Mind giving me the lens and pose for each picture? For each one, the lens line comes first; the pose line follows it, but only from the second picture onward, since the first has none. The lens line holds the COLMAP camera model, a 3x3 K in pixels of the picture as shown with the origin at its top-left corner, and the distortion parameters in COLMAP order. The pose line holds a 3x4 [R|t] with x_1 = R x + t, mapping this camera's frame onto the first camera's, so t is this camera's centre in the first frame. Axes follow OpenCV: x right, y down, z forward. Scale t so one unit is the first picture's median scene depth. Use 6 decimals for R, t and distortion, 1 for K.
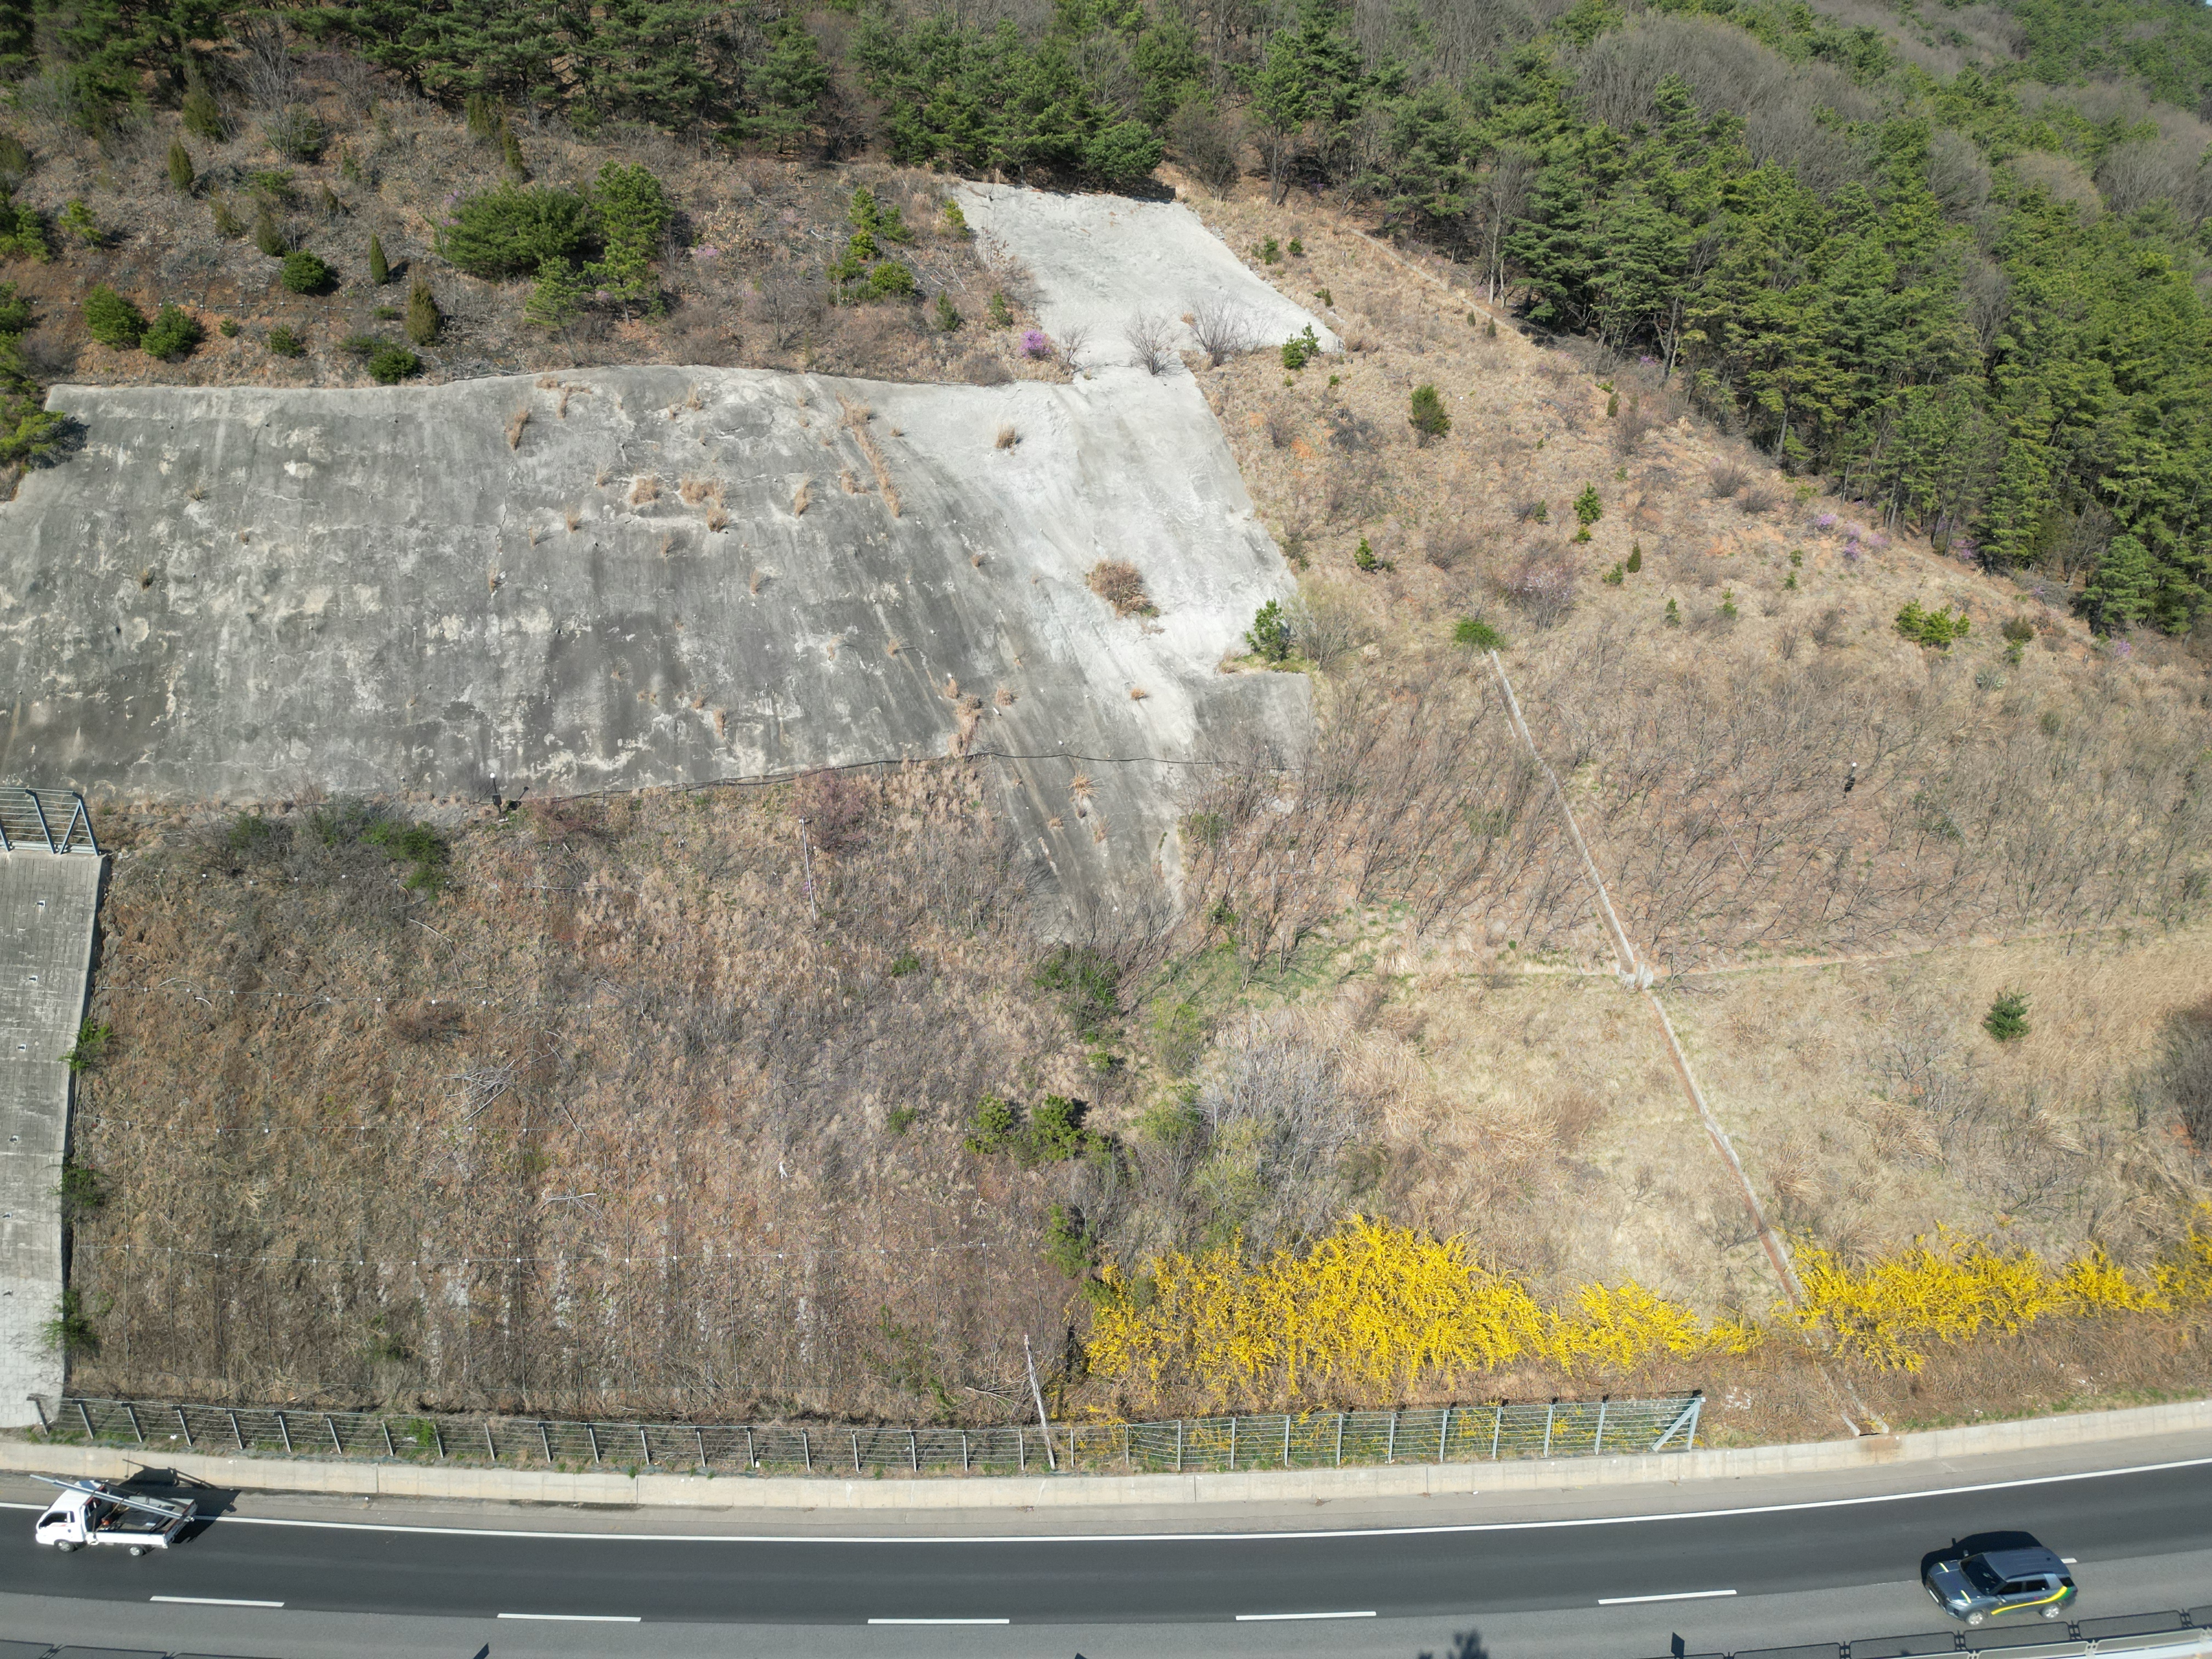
lens RADIAL K [[1537.1, 0, 1106.0], [0, 1537.1, 829.5], [0, 0, 1]] dist [0.078464, -0.076578]
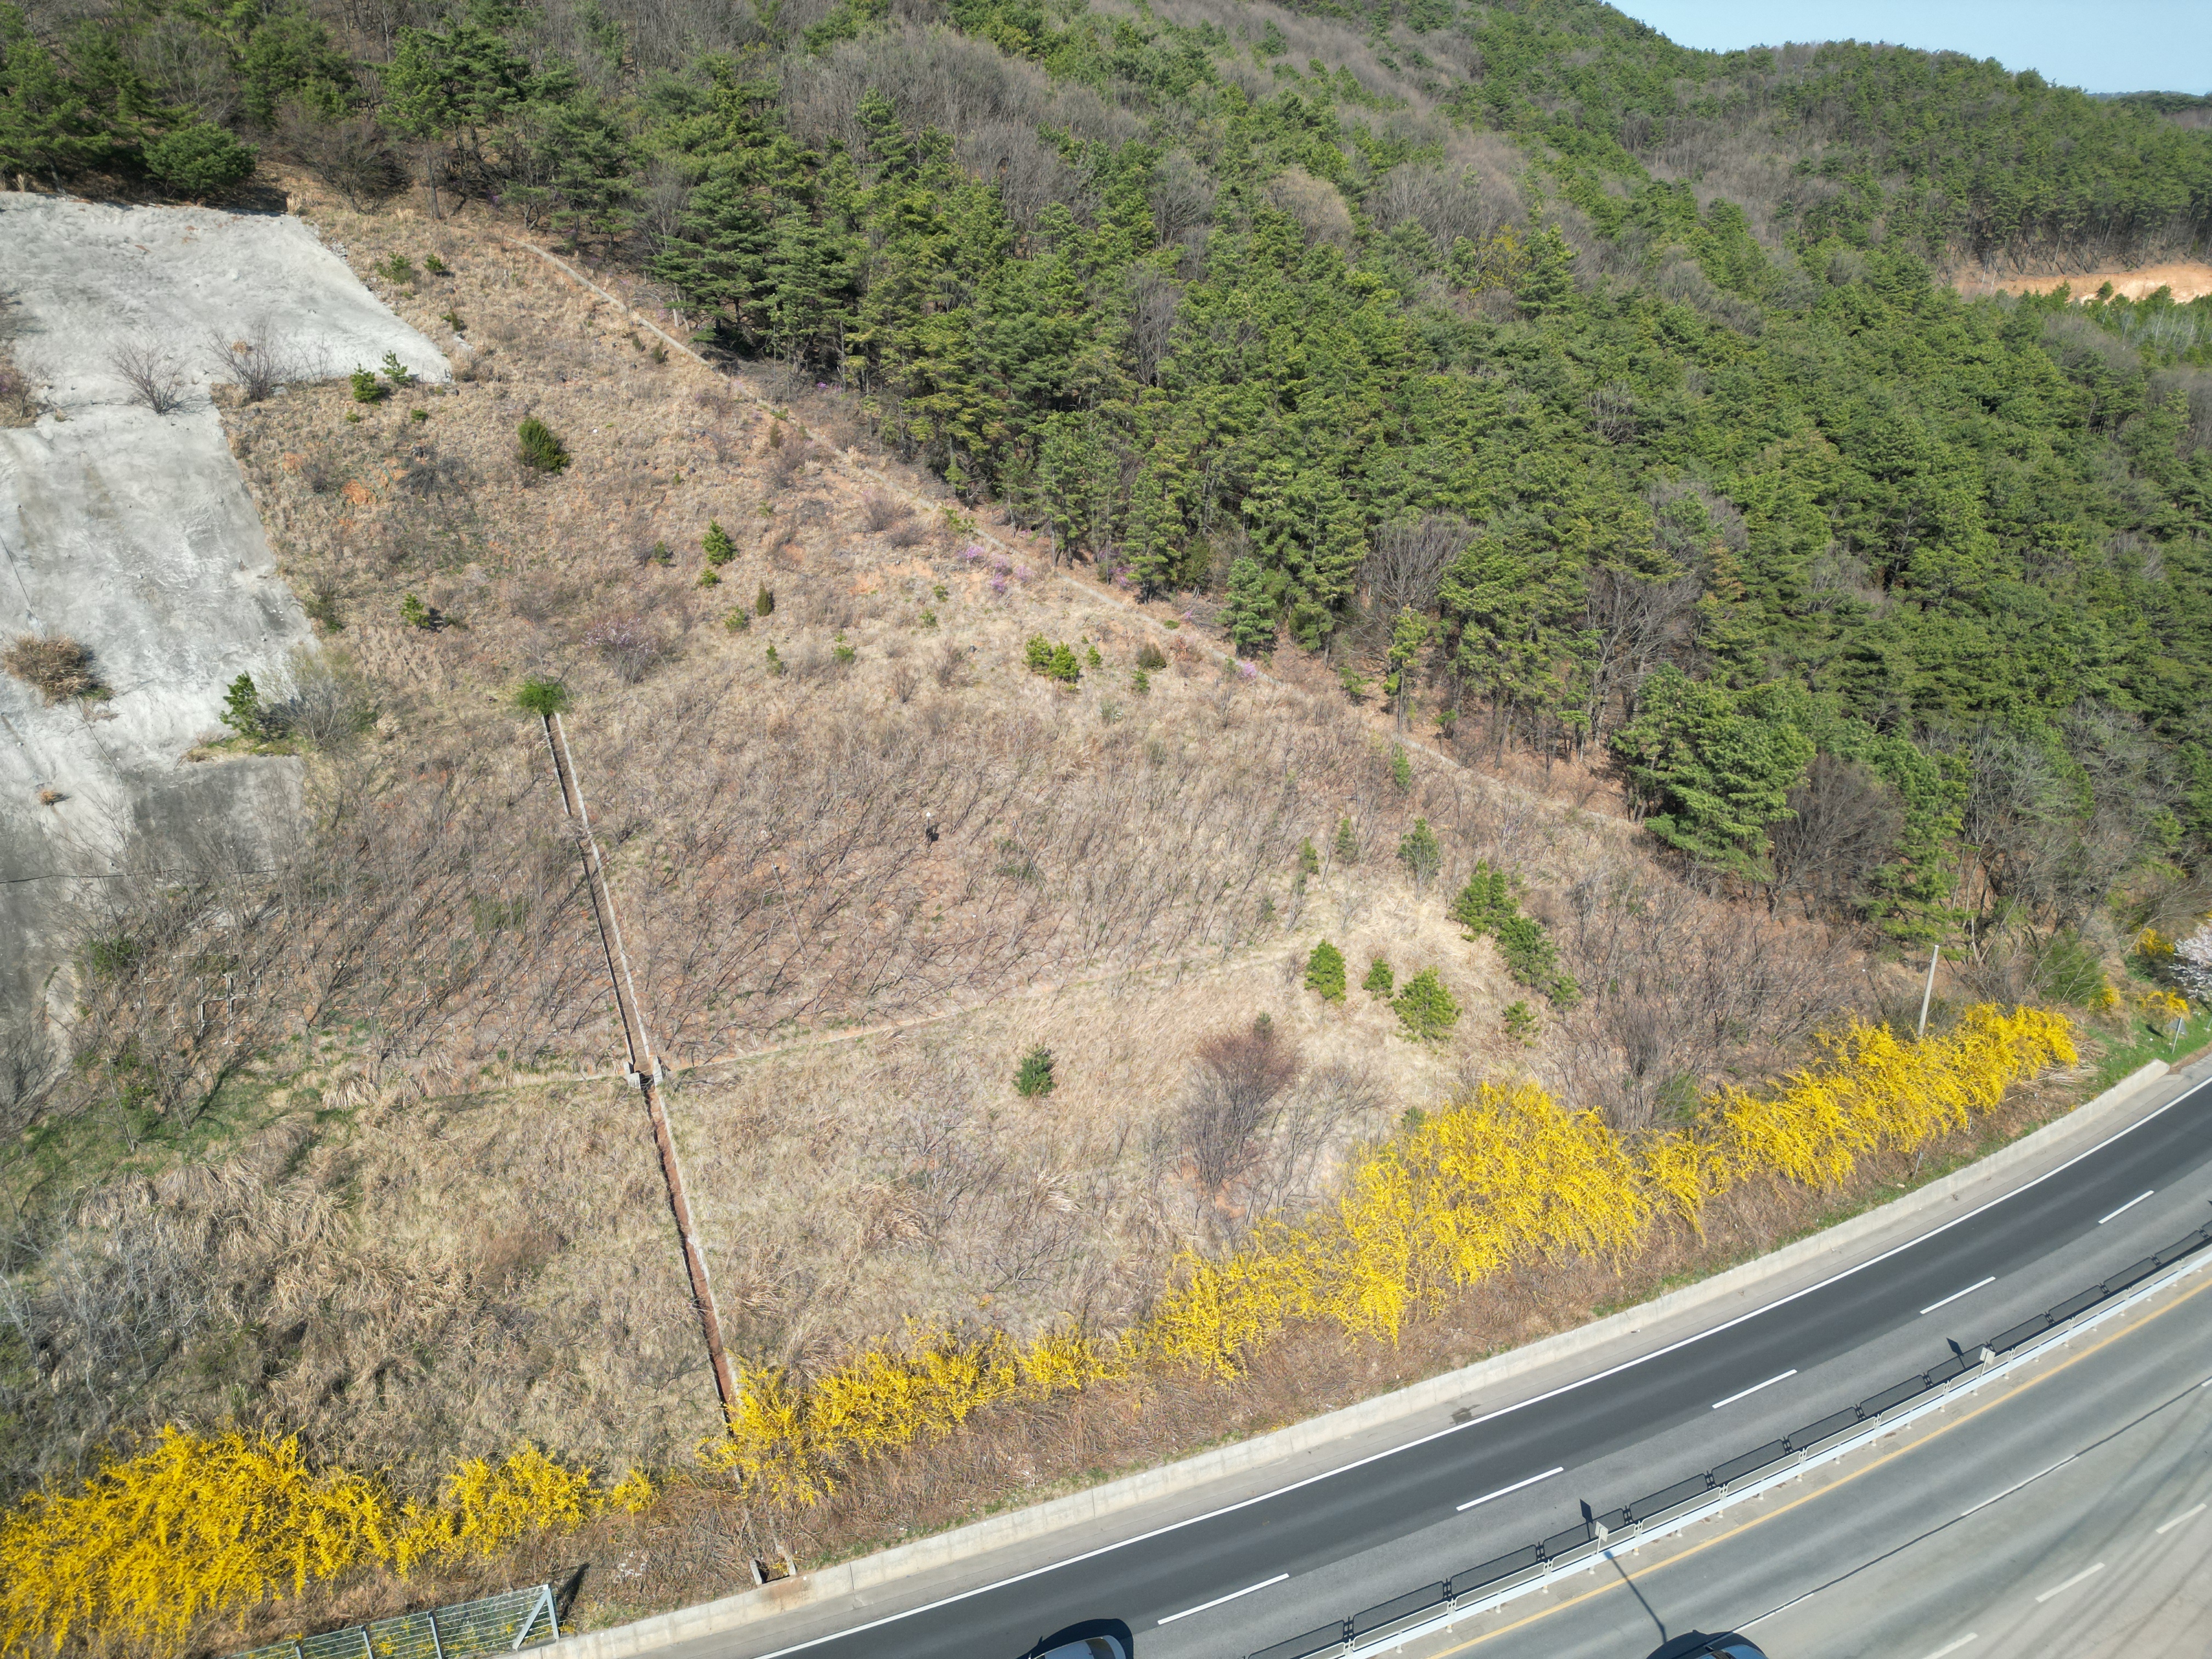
lens RADIAL K [[1536.4, 0, 1103.7], [0, 1536.4, 831.0], [0, 0, 1]] dist [0.080716, -0.079556]
pose [[0.977421, -0.079857, 0.195631, 0.410935], [0.080605, 0.996737, 0.004147, -0.027500], [-0.195324, 0.011715, 0.980669, 0.052886]]
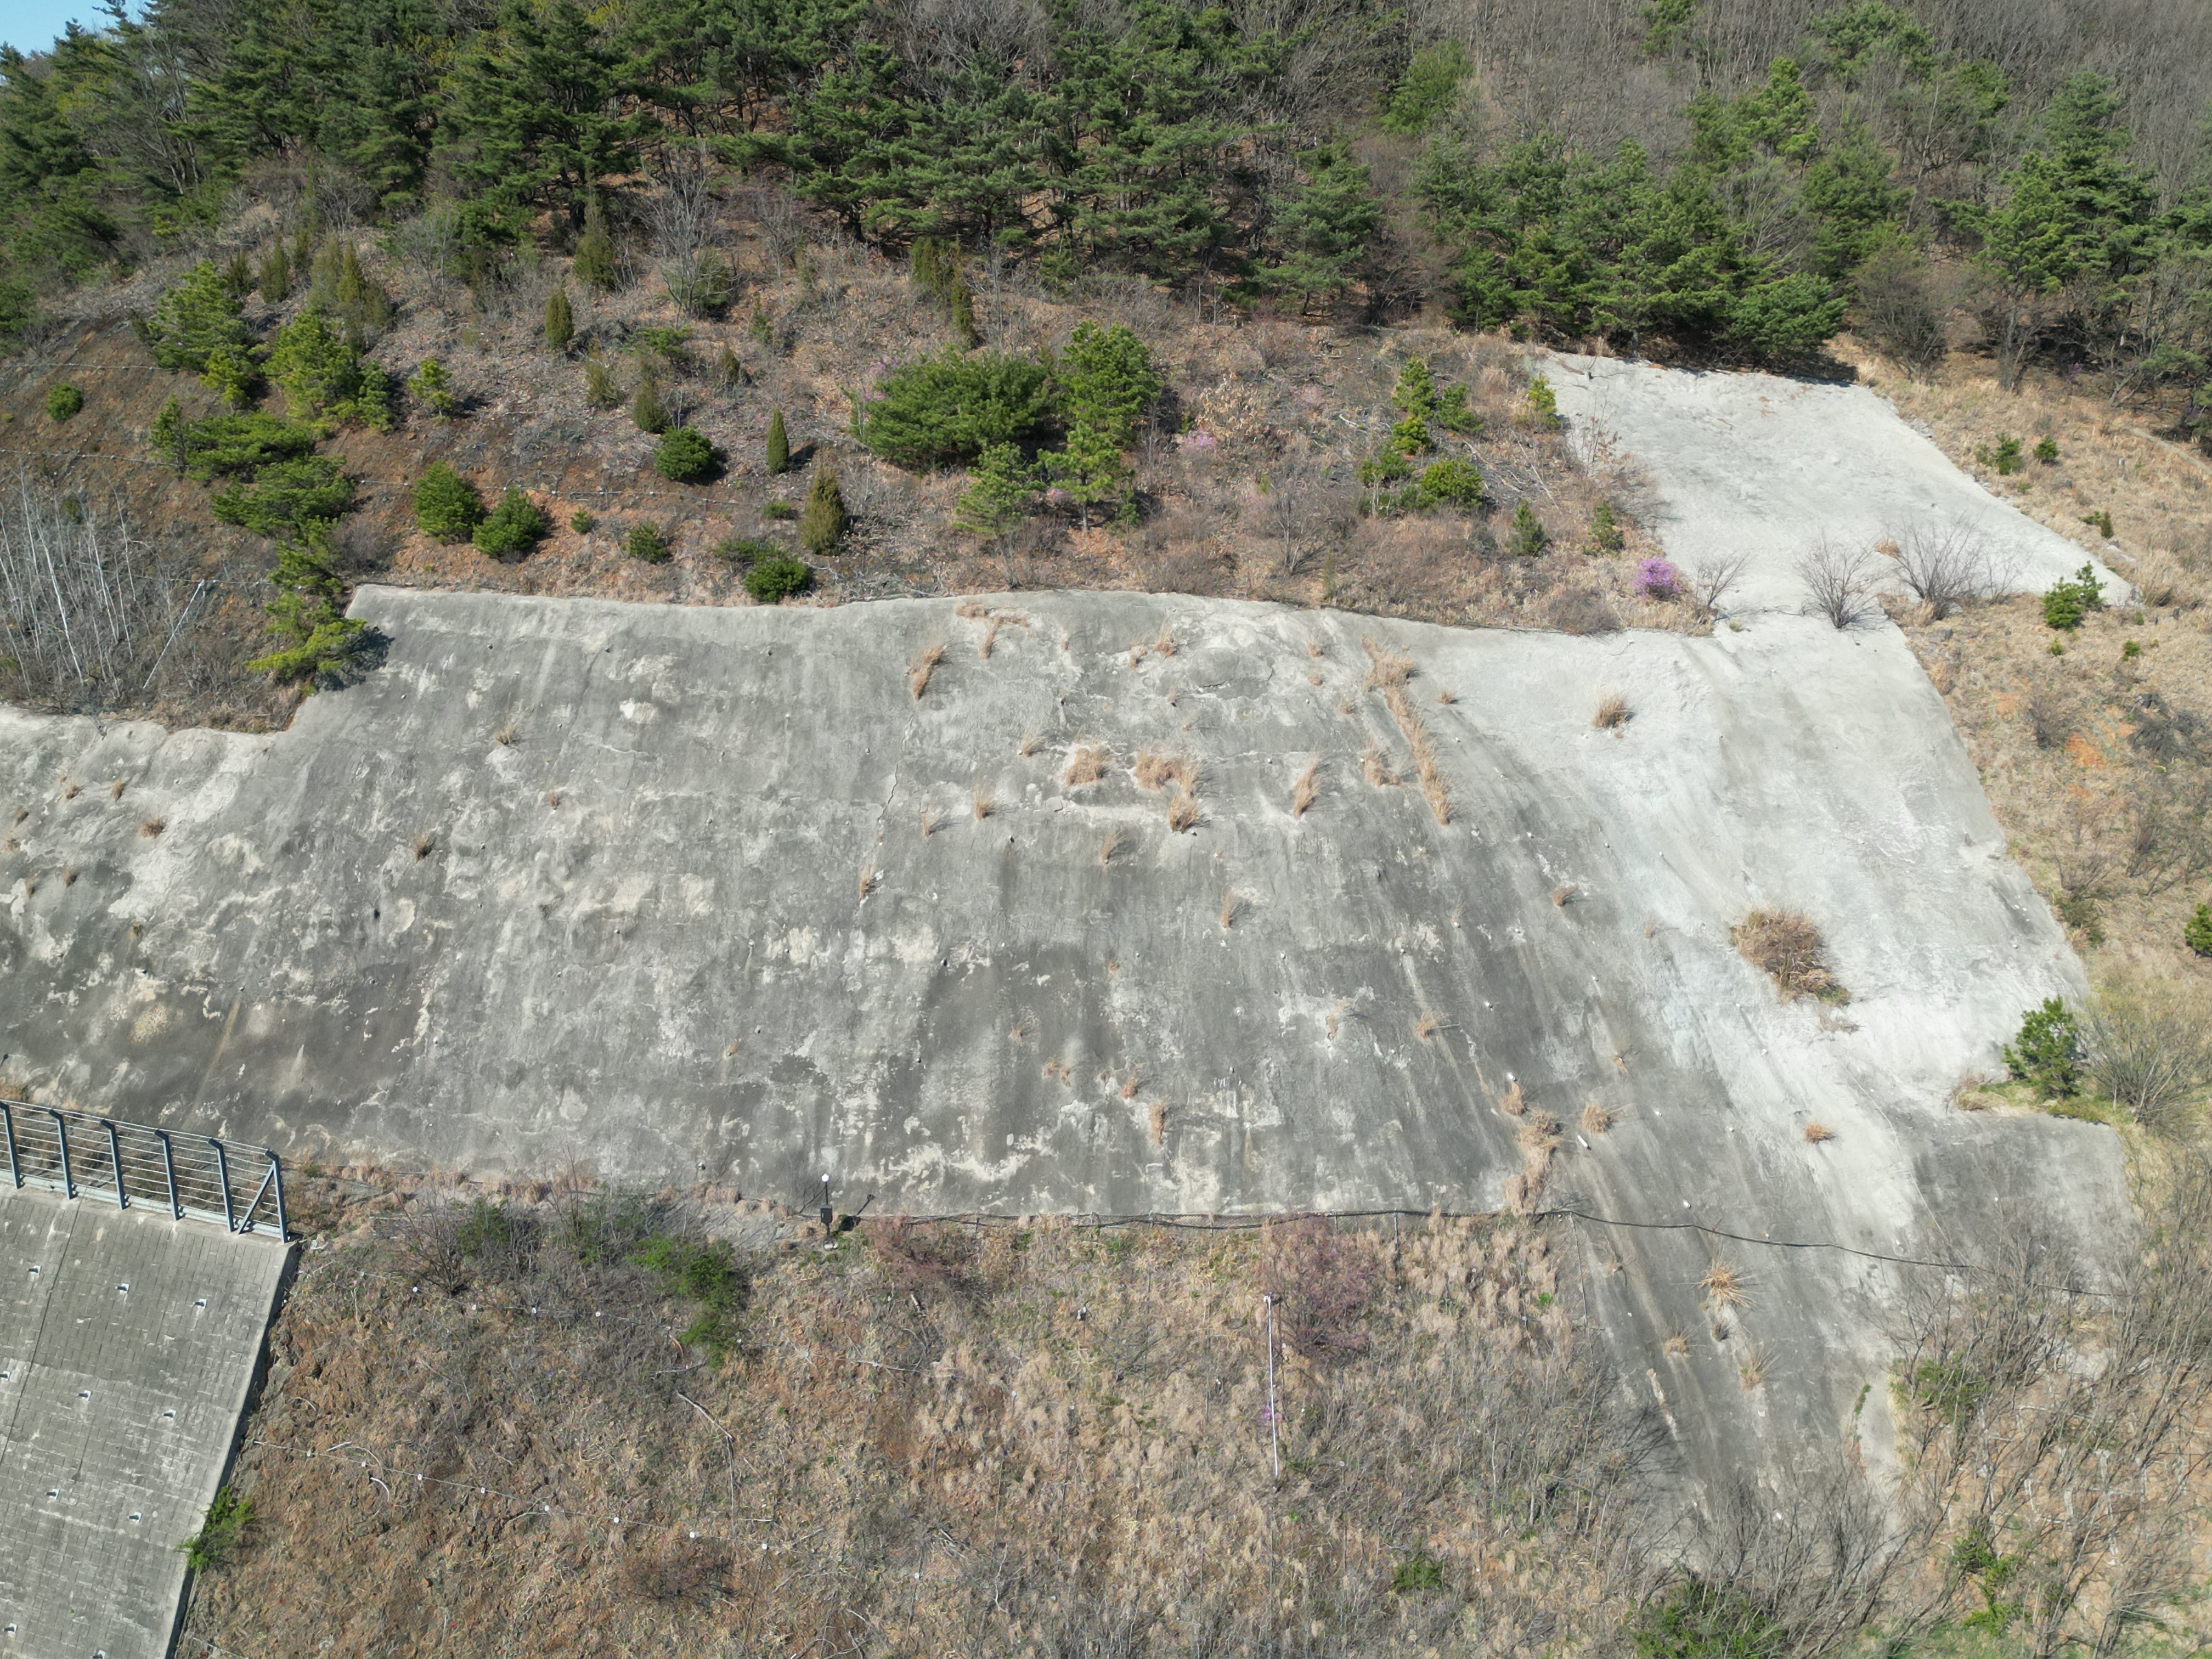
lens RADIAL K [[1955.6, 0, 1106.0], [0, 1955.6, 829.5], [0, 0, 1]] dist [0.144158, -0.258045]
pose [[0.968455, 0.073743, -0.238026, -0.073891], [-0.111674, 0.982355, -0.150026, -0.057003], [0.222763, 0.171874, 0.959602, 0.159291]]
